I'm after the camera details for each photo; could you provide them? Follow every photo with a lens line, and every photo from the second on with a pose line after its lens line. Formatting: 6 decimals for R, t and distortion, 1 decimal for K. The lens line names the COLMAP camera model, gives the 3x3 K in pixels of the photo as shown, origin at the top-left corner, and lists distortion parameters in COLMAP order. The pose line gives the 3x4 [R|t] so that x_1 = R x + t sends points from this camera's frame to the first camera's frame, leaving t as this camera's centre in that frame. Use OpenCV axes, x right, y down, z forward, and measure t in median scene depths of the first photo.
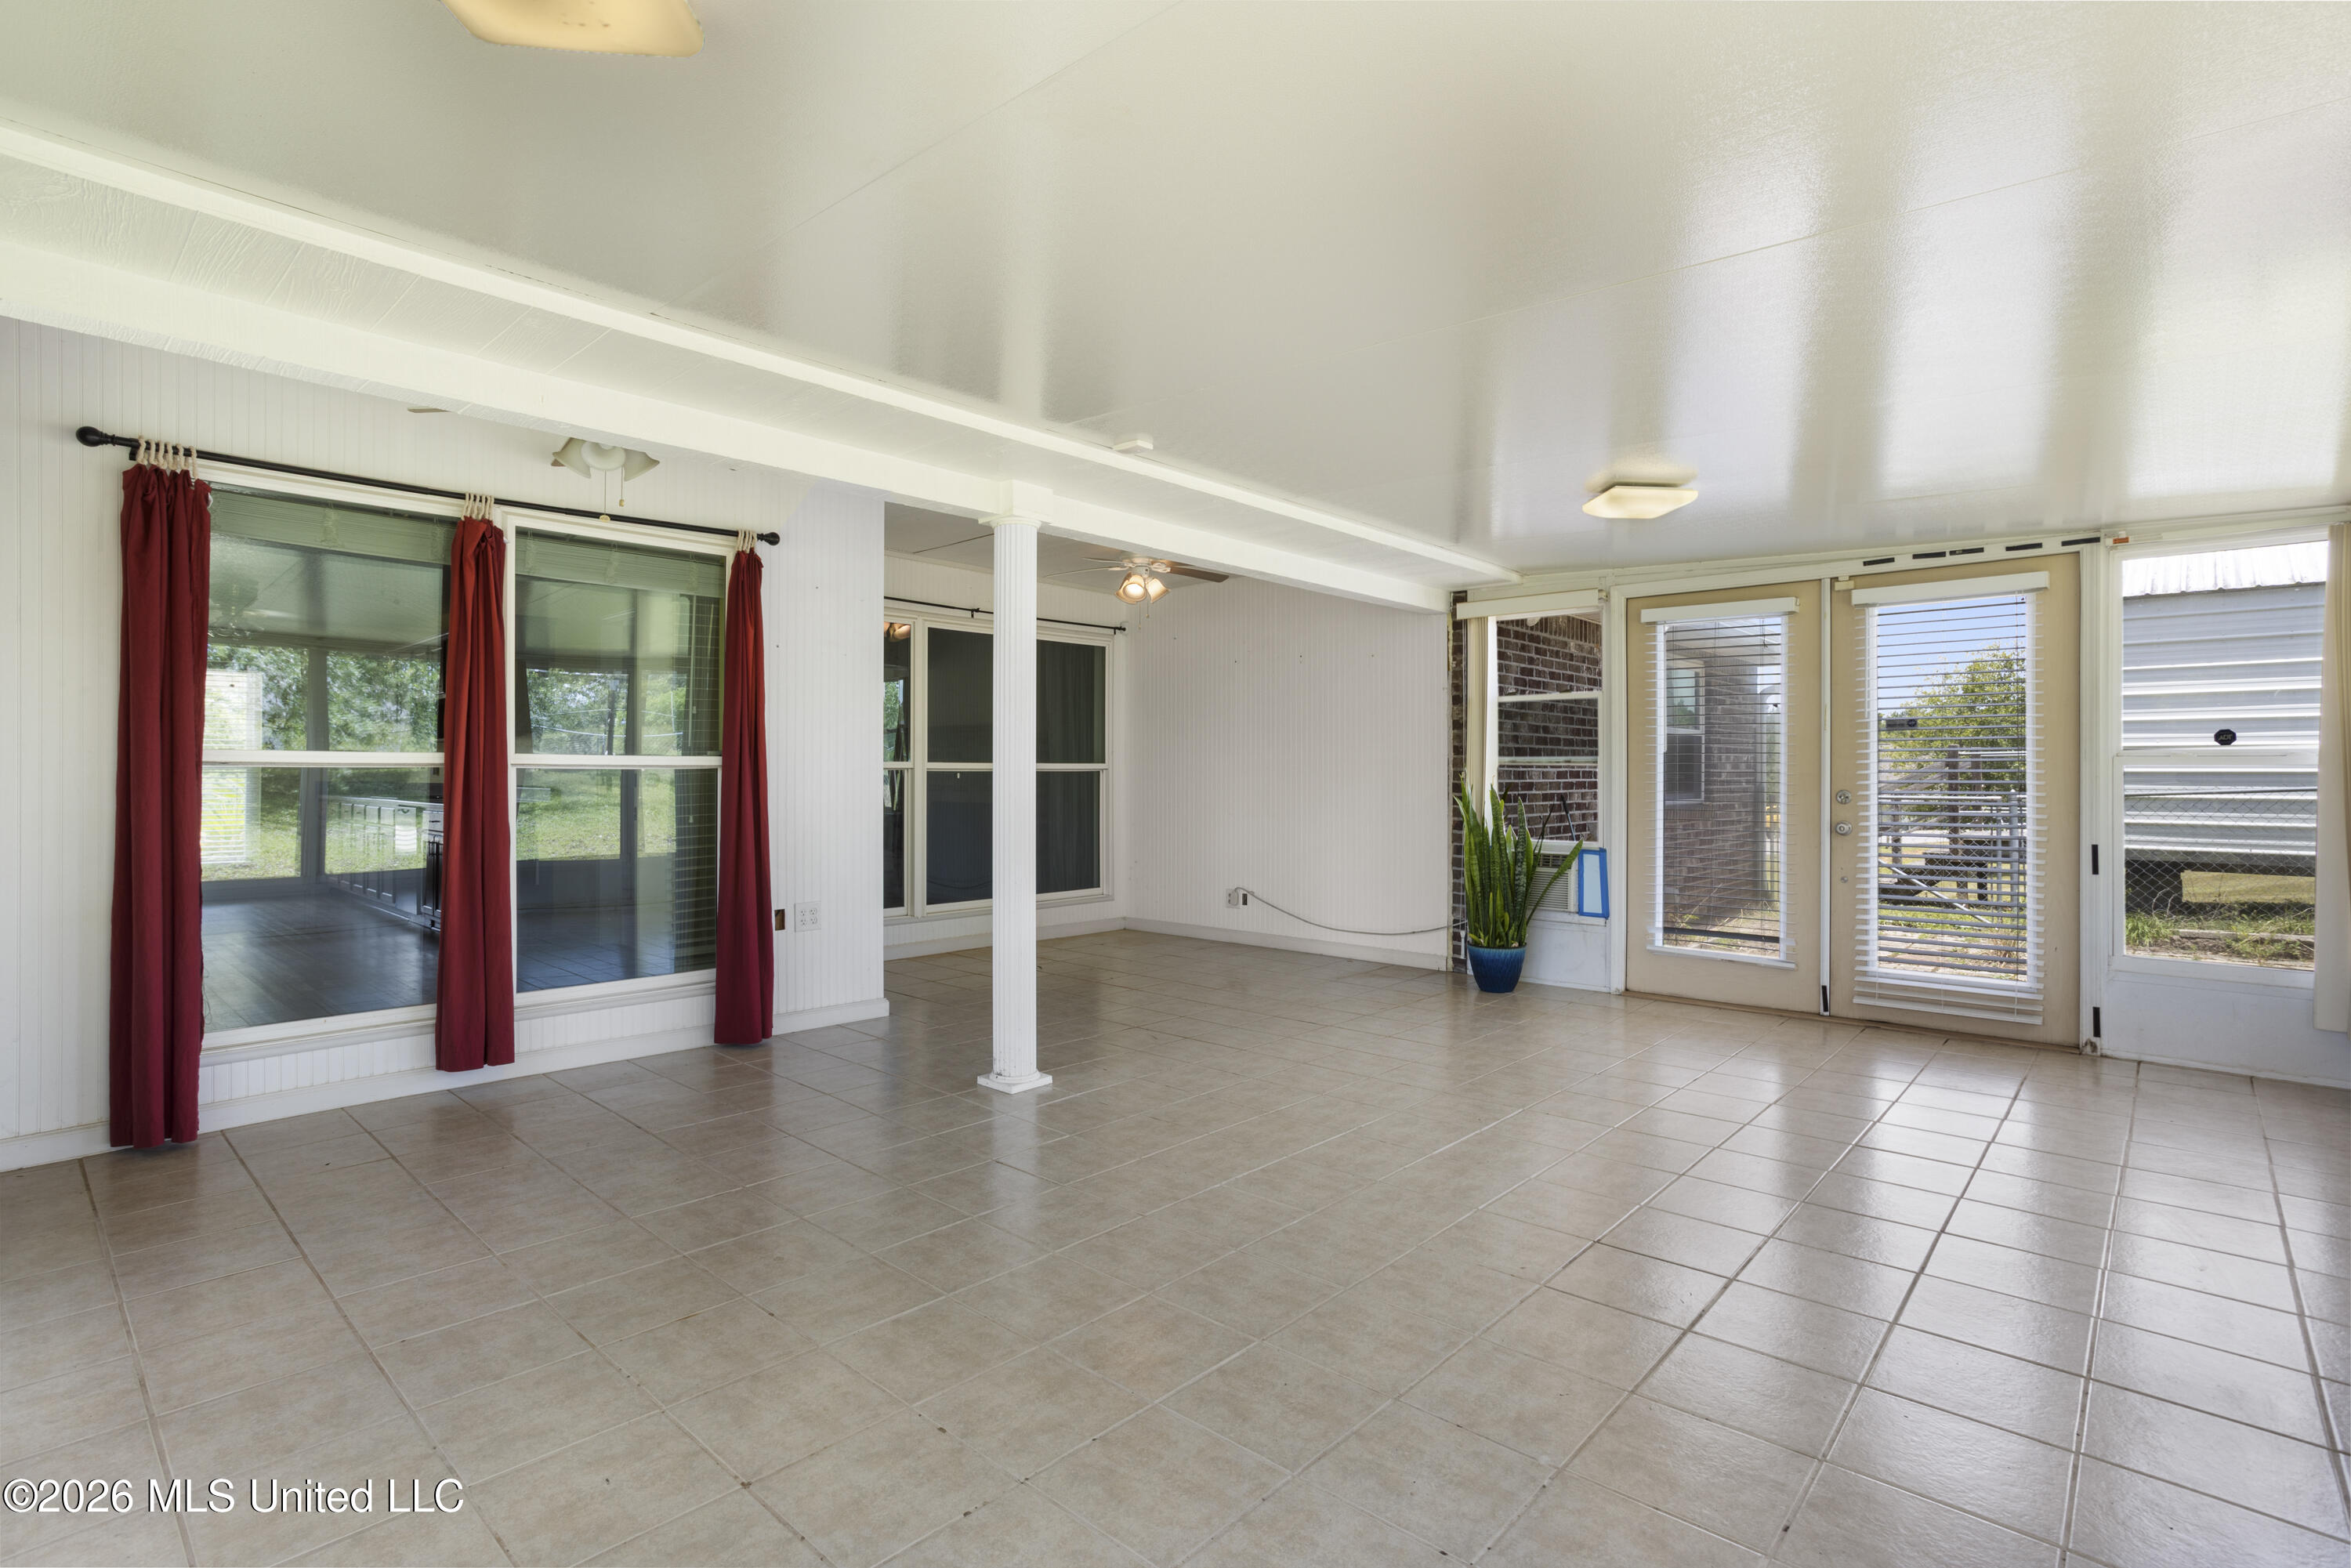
lens RADIAL K [[1130.7, 0, 1168.0], [0, 1130.7, 771.6], [0, 0, 1]] dist [-0.016463, 0.002822]
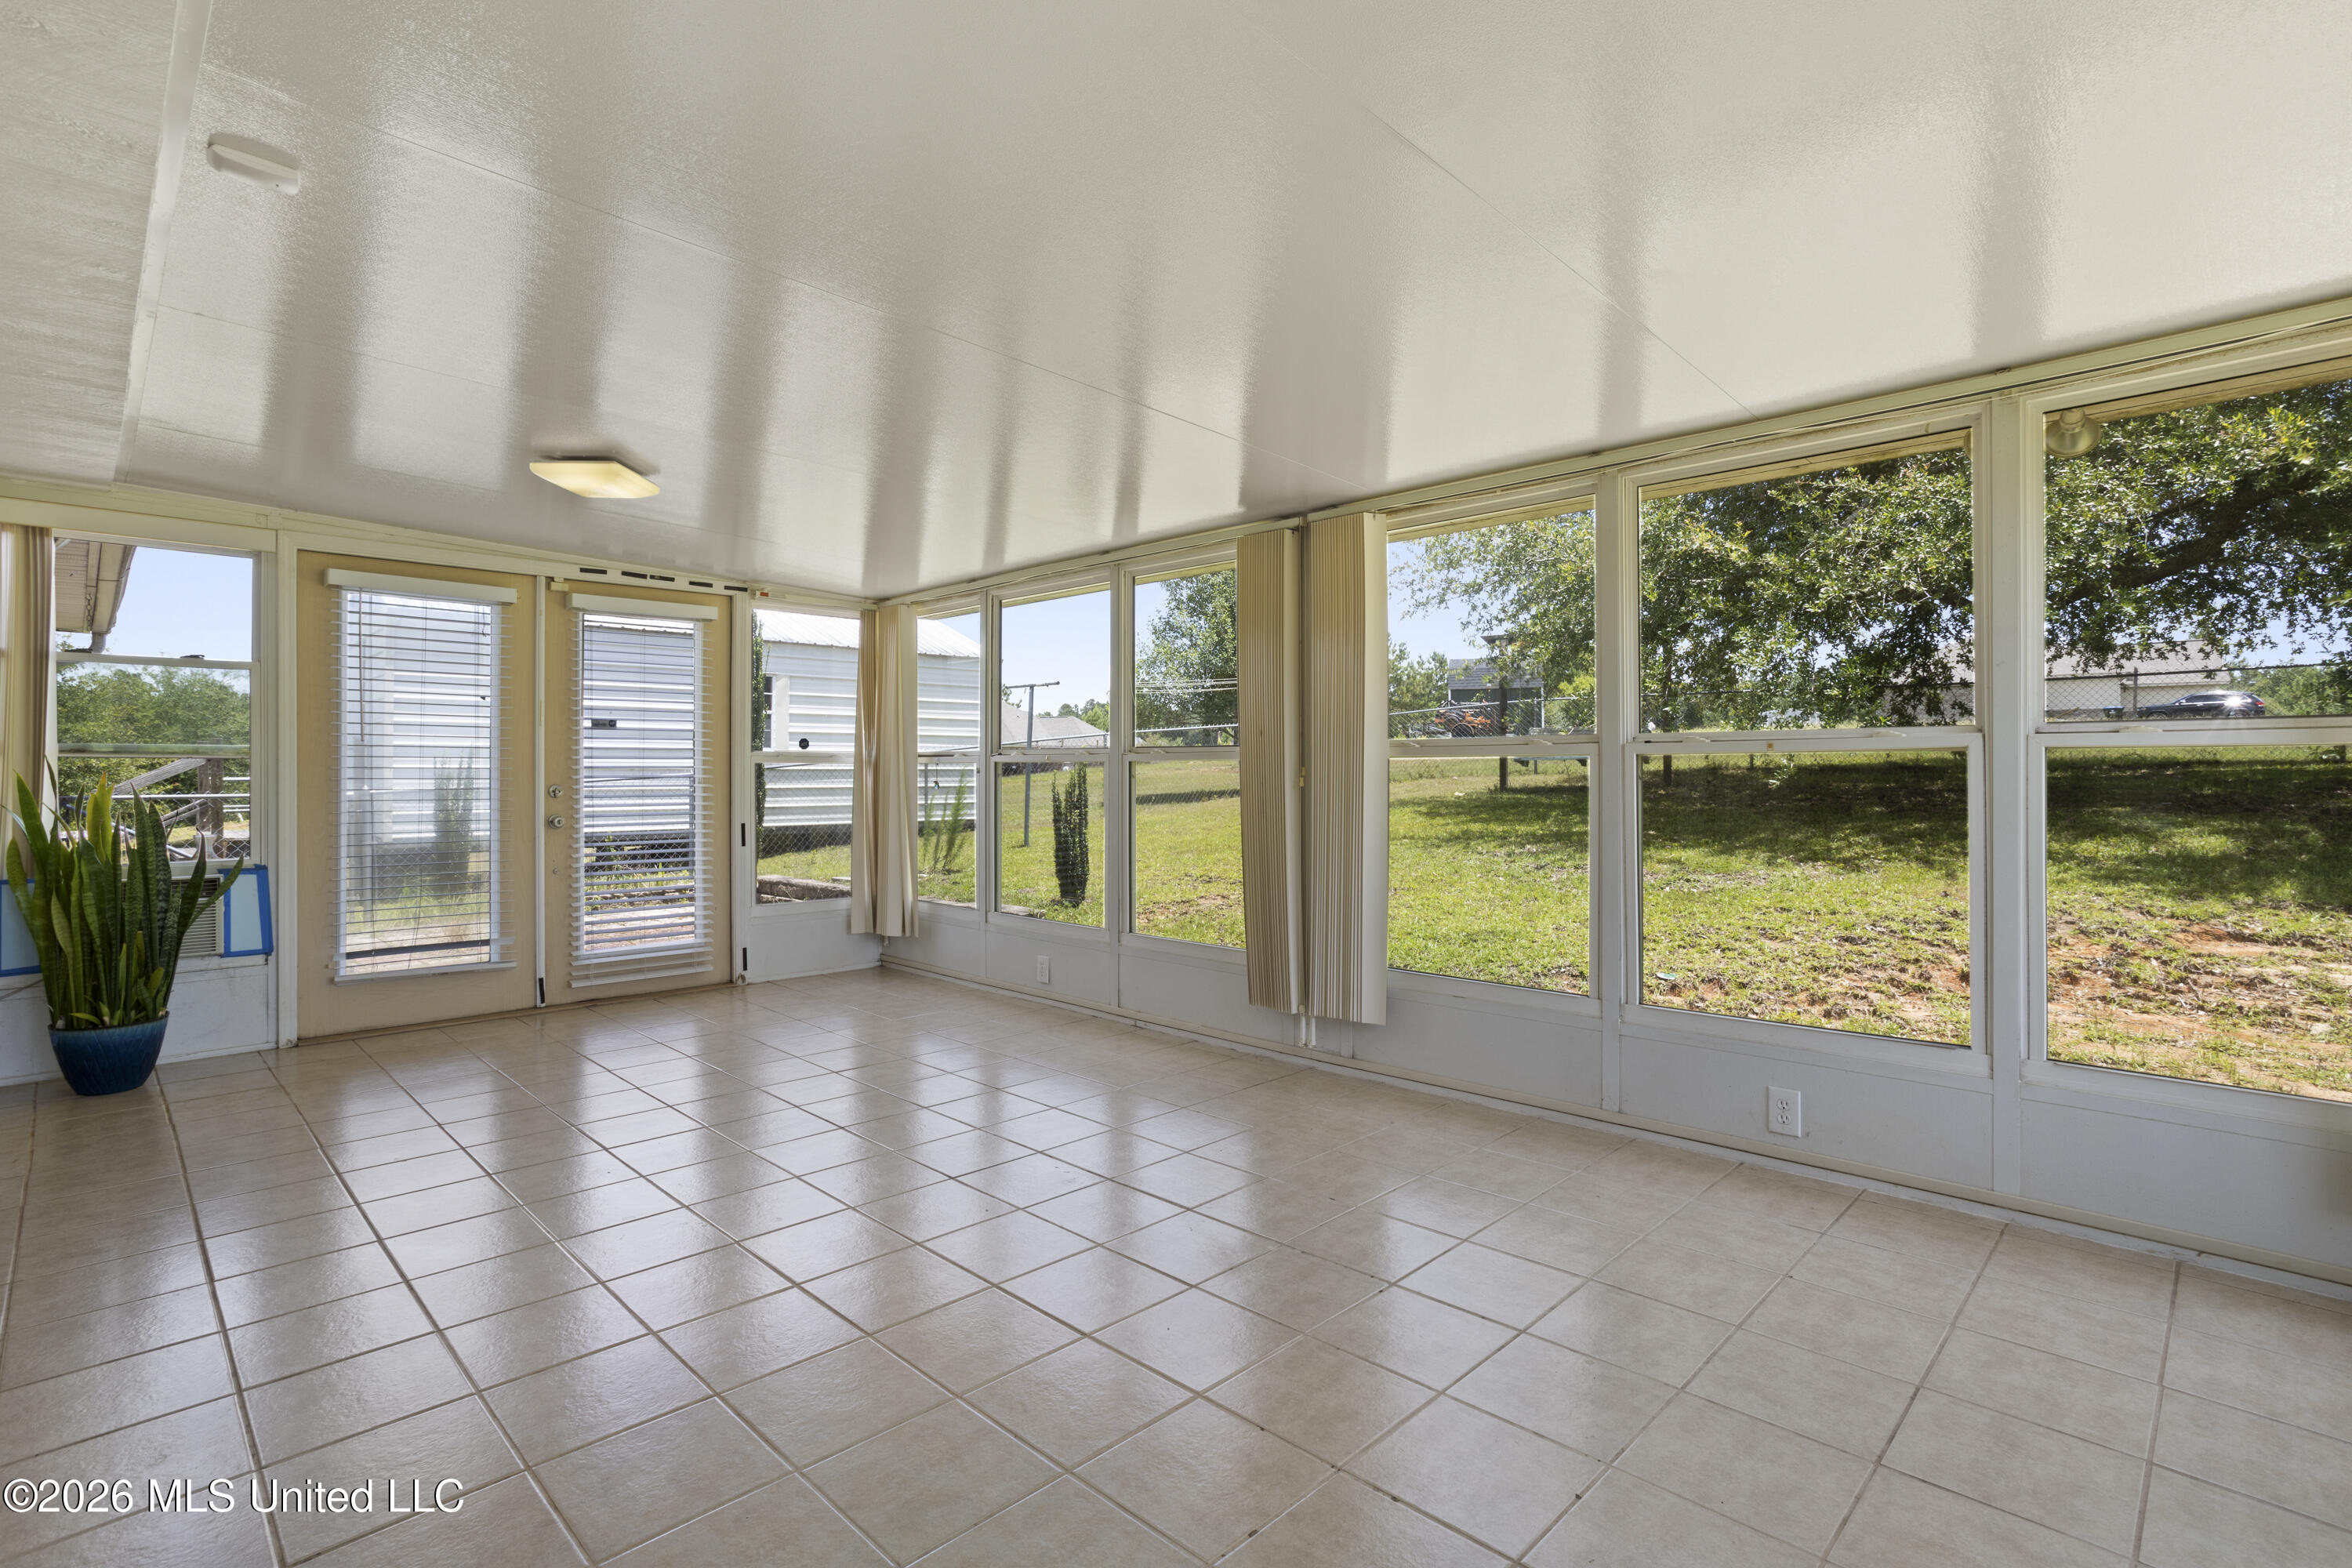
lens RADIAL K [[1131.3, 0, 1178.4], [0, 1131.3, 777.2], [0, 0, 1]] dist [-0.016463, 0.002822]
pose [[0.021605, -0.007140, 0.999741, -0.426860], [-0.003509, 0.999968, 0.007218, 0.000162], [-0.999760, -0.003664, 0.021579, 0.414051]]
